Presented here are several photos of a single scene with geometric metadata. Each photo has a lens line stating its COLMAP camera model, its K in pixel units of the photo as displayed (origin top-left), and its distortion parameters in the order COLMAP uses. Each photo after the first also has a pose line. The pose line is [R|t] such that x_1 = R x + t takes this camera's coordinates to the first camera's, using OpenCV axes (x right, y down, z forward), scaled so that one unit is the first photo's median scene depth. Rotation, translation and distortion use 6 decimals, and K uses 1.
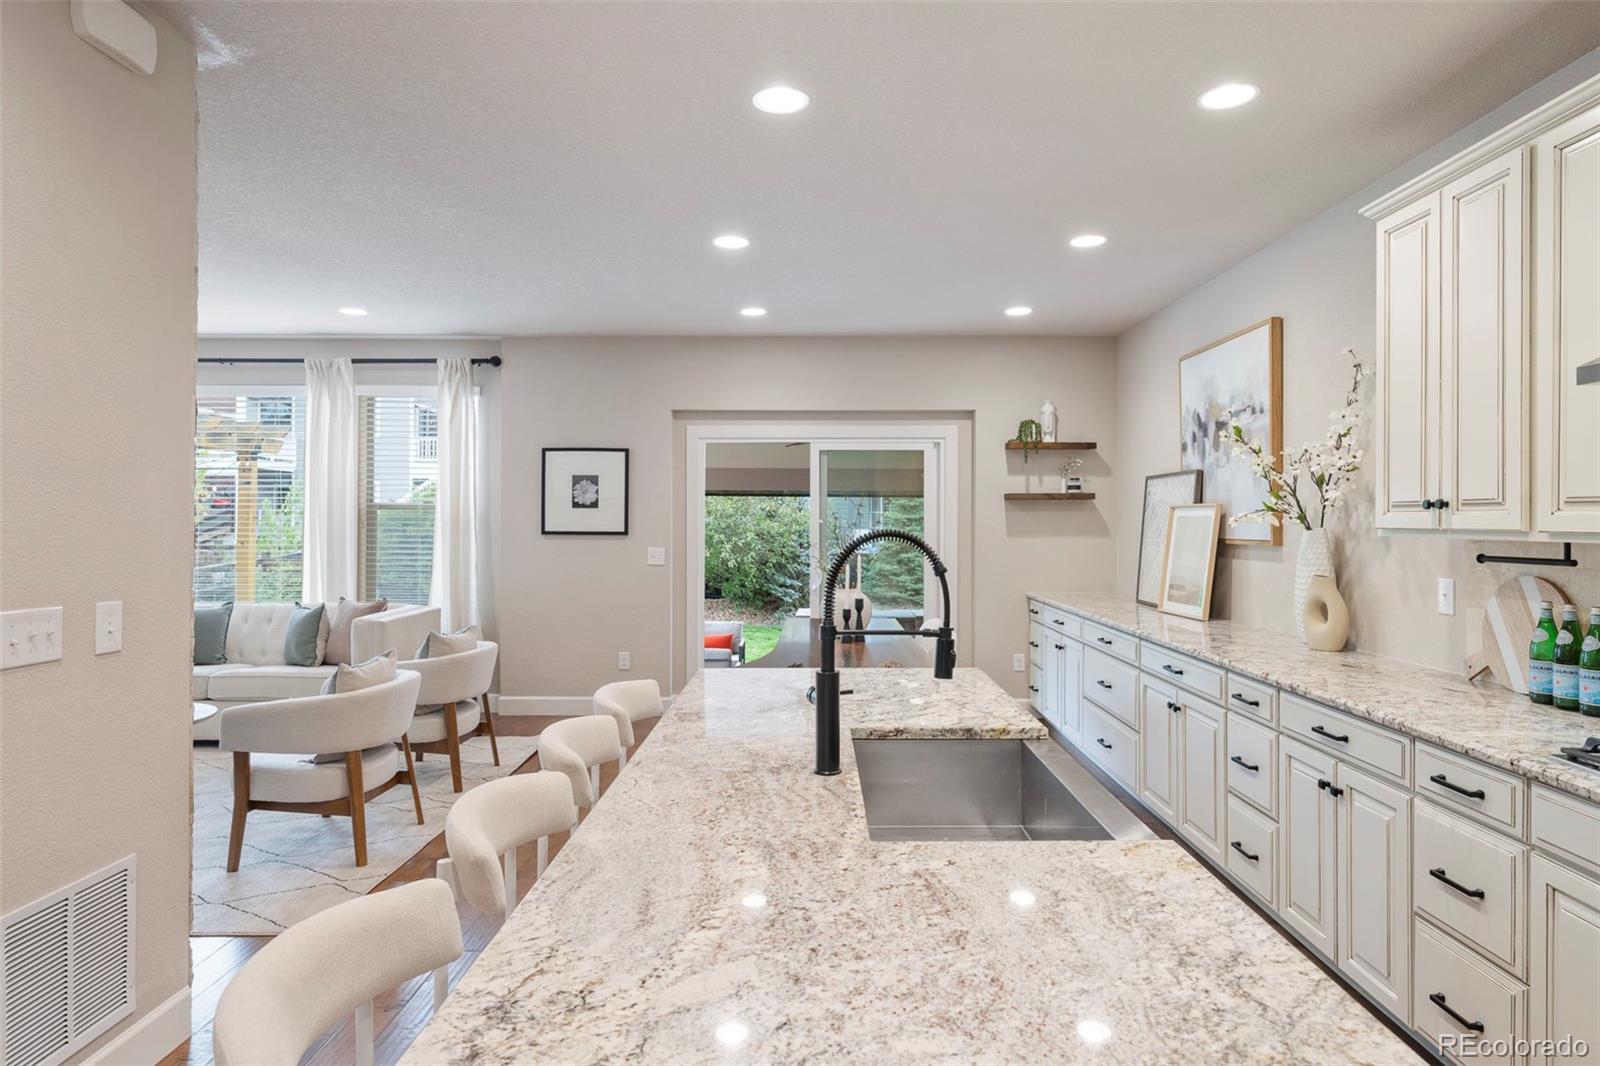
lens RADIAL K [[925.6, 0, 798.1], [0, 925.6, 515.9], [0, 0, 1]] dist [0.004570, -0.001386]
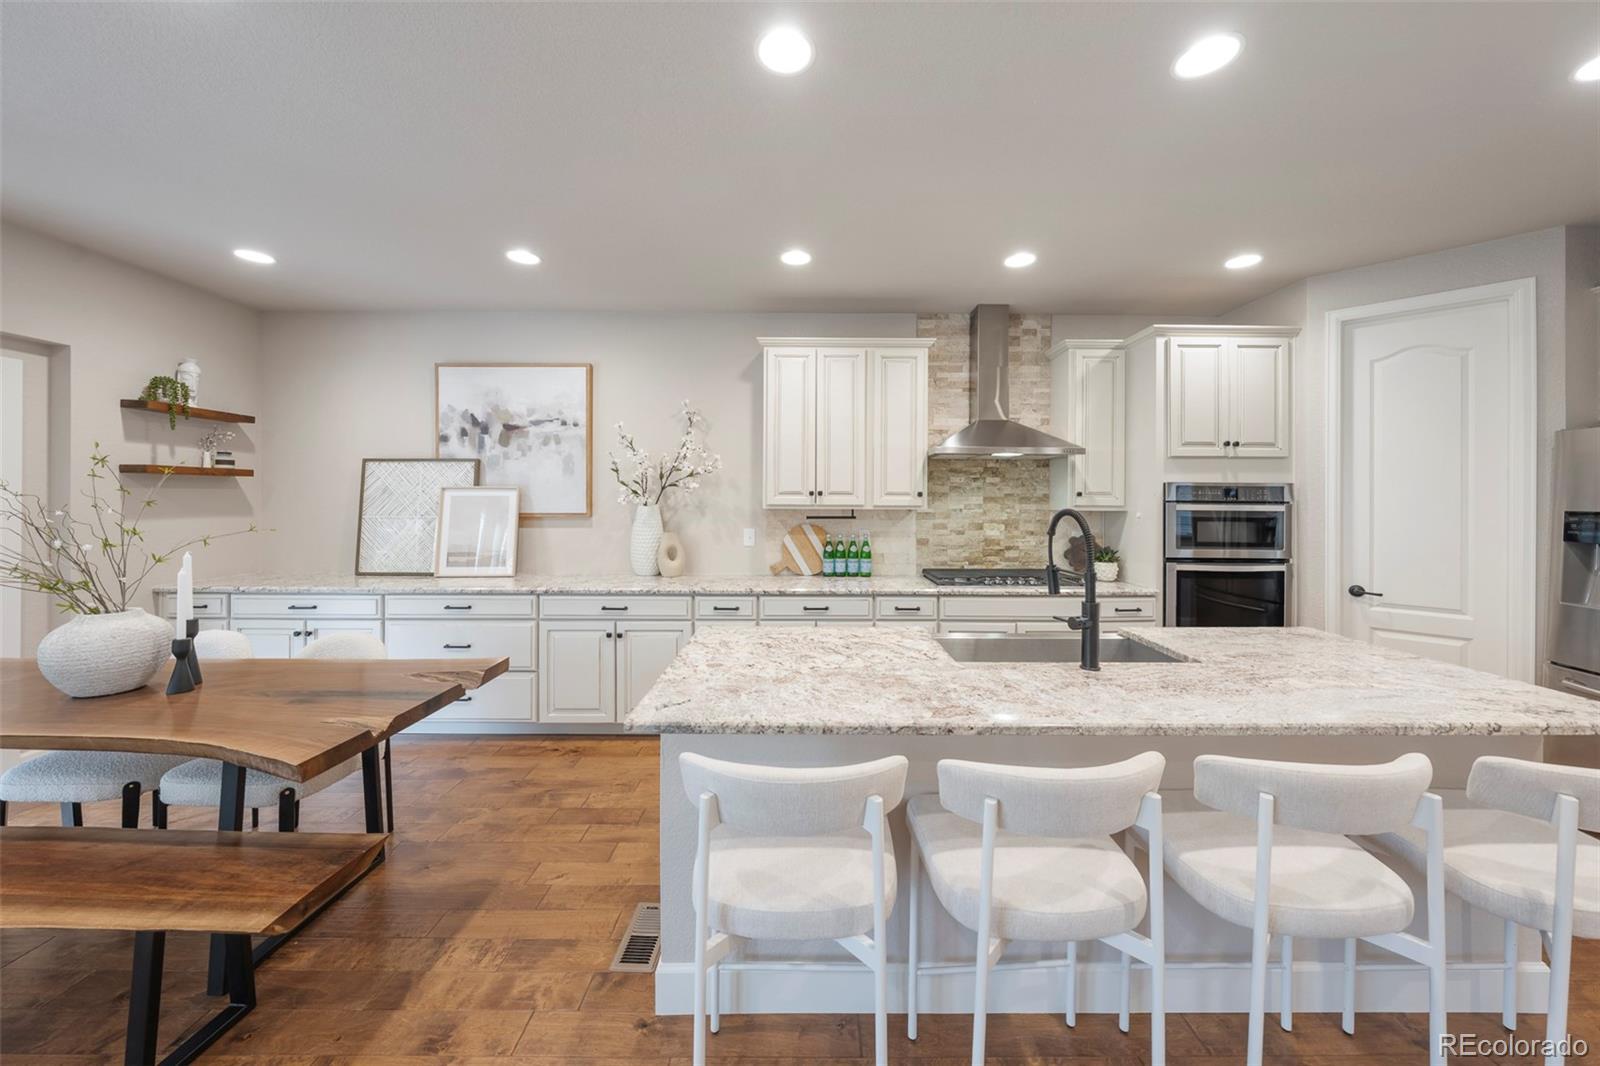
lens RADIAL K [[548.0, 0, 814.9], [0, 548.0, 501.0], [0, 0, 1]] dist [-0.002285, -0.000118]
pose [[-0.022073, -0.005407, 0.999742, -0.447982], [-0.008613, 0.999949, 0.005218, -0.000942], [-0.999719, -0.008495, -0.022118, 0.774150]]
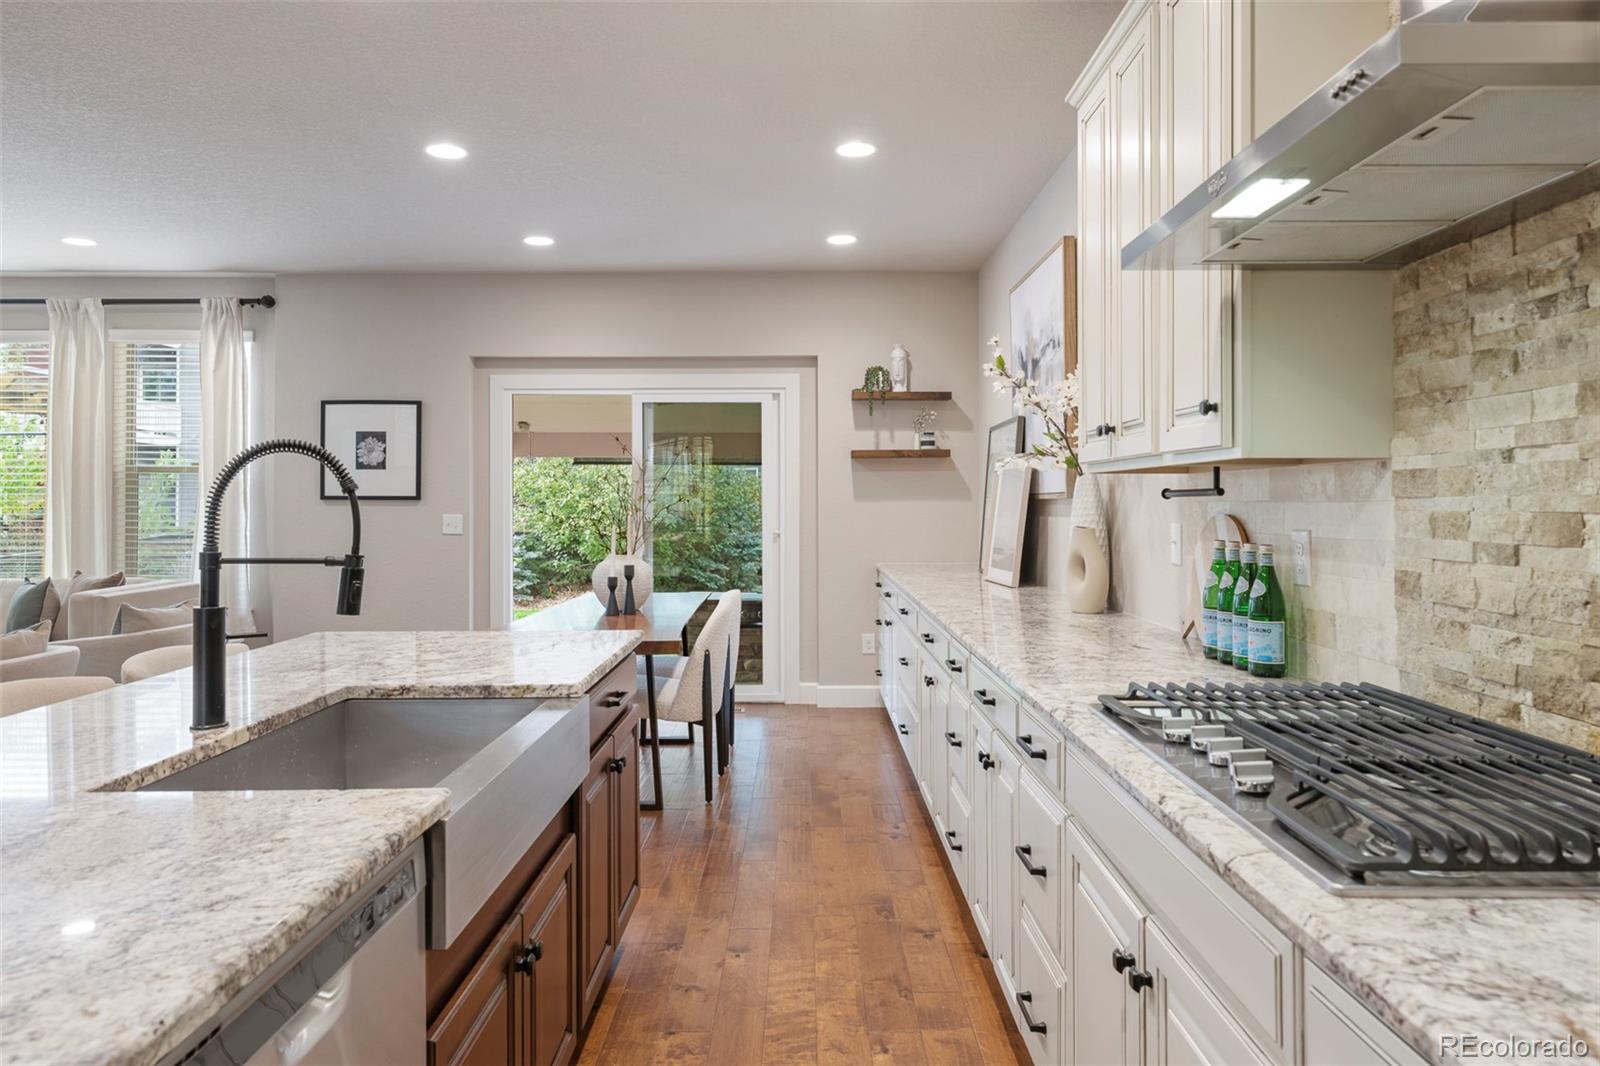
lens RADIAL K [[1043.6, 0, 792.8], [0, 1043.6, 490.2], [0, 0, 1]] dist [0.003450, -0.002004]
pose [[0.999973, -0.003950, 0.006193, 0.293278], [0.003999, 0.999960, -0.007944, 0.037537], [-0.006161, 0.007968, 0.999949, 0.024084]]
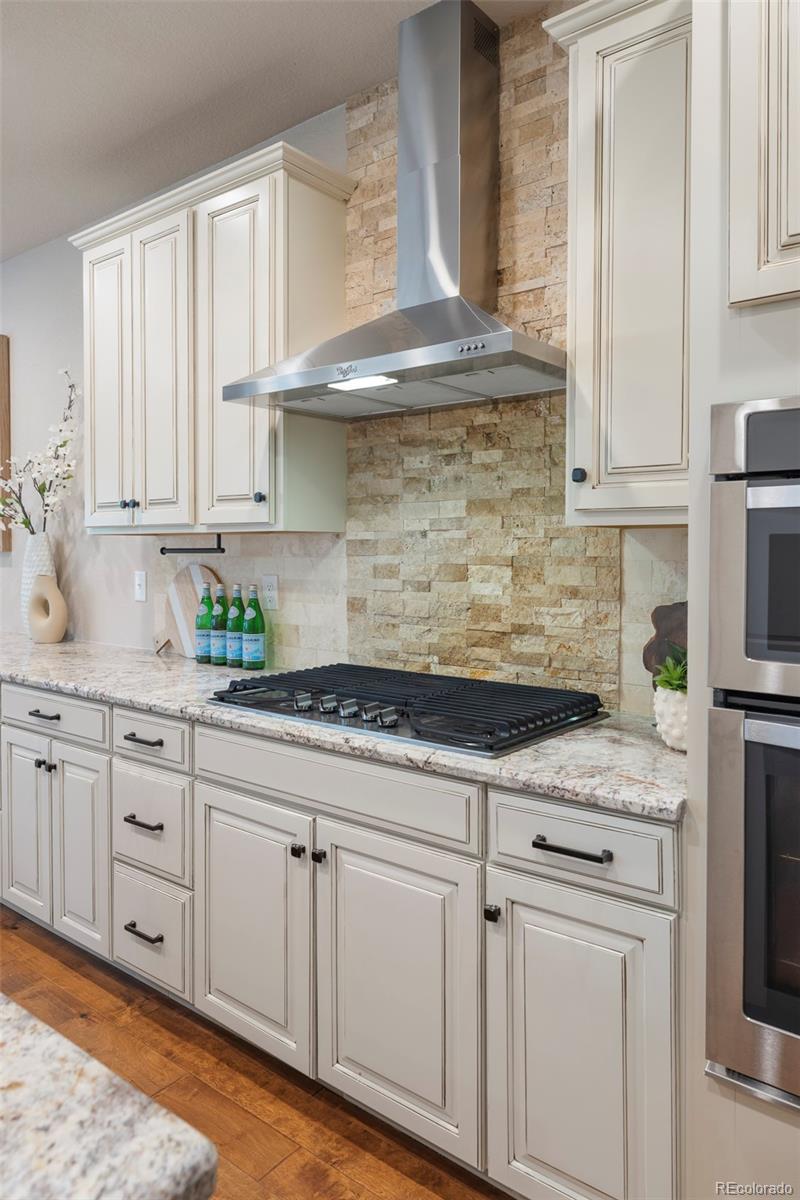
lens RADIAL K [[818.8, 0, 403.7], [0, 818.8, 563.1], [0, 0, 1]] dist [0.002875, 0.002454]
pose [[0.615126, -0.018129, 0.788220, 0.064708], [-0.000184, 0.999732, 0.023138, 0.028454], [-0.788429, -0.014378, 0.614958, 0.070801]]
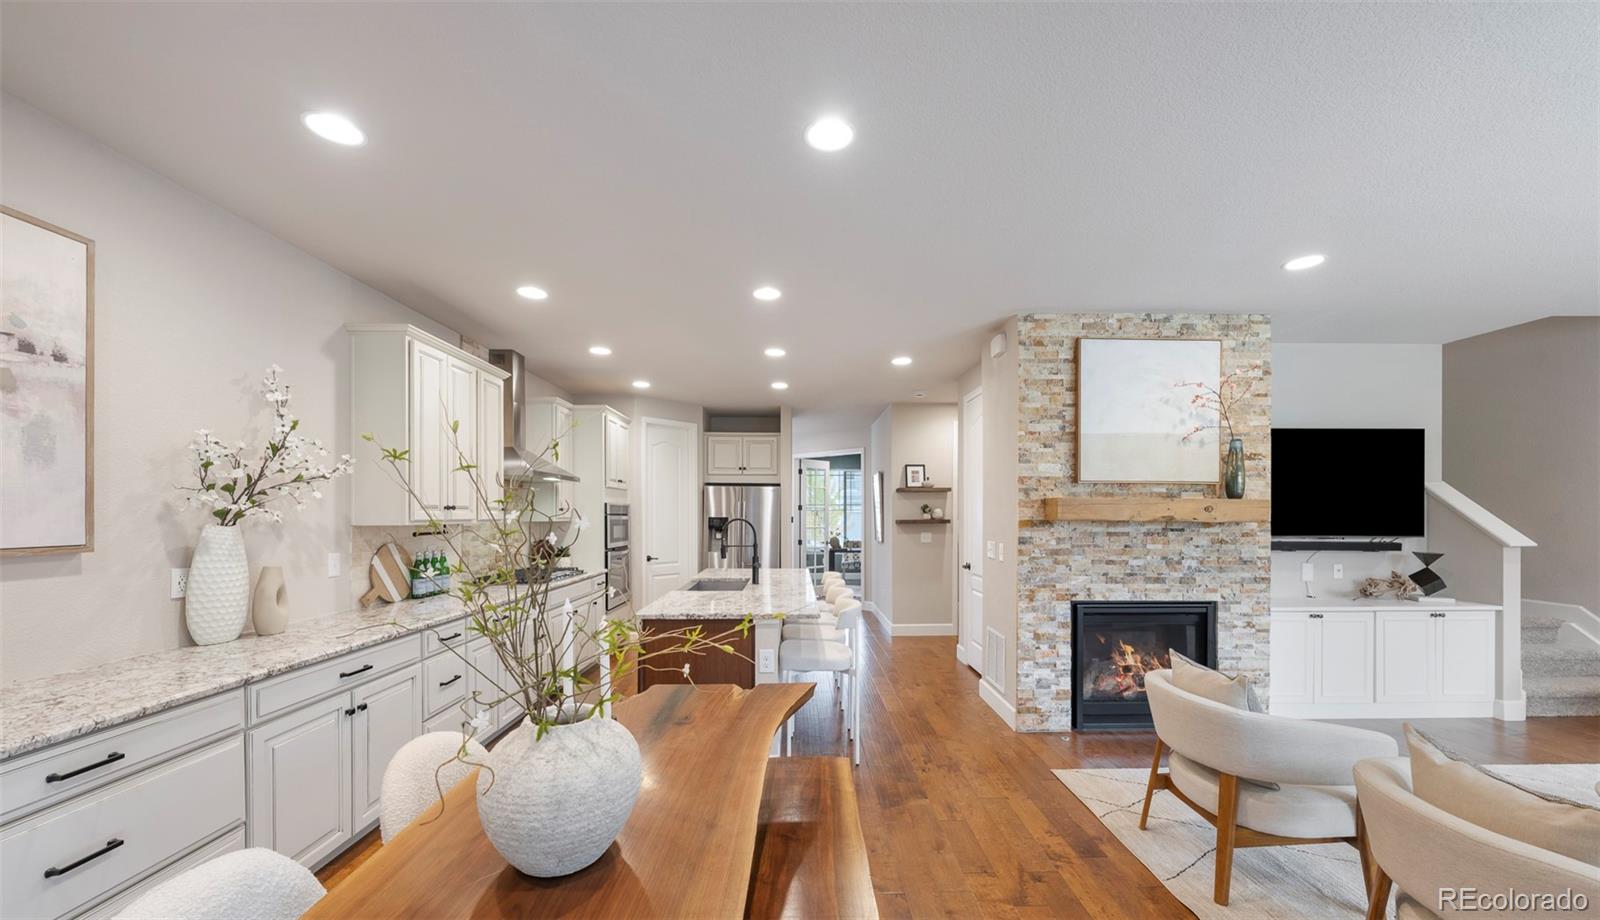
lens RADIAL K [[589.4, 0, 800.8], [0, 589.4, 515.2], [0, 0, 1]] dist [0.002246, 0.000313]
pose [[-0.999745, -0.000843, -0.022580, -0.047451], [-0.000800, 0.999998, -0.001928, 0.004678], [0.022581, -0.001909, -0.999743, 1.750915]]
